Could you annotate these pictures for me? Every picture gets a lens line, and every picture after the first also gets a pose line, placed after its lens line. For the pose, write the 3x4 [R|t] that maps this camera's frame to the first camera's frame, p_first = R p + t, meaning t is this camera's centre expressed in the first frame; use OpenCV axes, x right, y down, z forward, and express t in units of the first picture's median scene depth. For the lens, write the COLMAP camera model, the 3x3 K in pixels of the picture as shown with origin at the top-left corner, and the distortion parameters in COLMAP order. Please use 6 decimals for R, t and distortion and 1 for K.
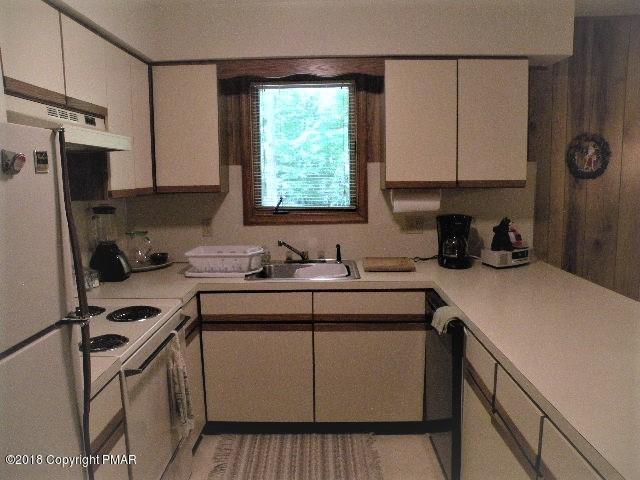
lens RADIAL K [[506.6, 0, 320.0], [0, 506.6, 240.0], [0, 0, 1]] dist [-0.175170, 0.150847]
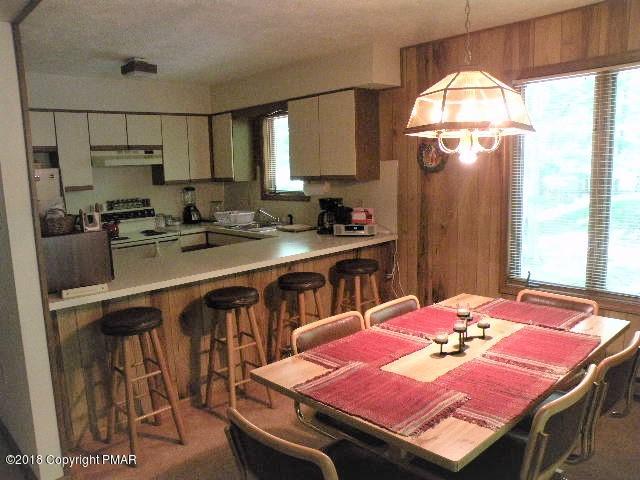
lens RADIAL K [[506.6, 0, 320.0], [0, 506.6, 240.0], [0, 0, 1]] dist [-0.175170, 0.150847]
pose [[0.694575, 0.092710, -0.713422, 1.263711], [-0.079590, 0.995477, 0.051876, -0.003682], [0.715005, 0.020749, 0.698812, -0.060427]]
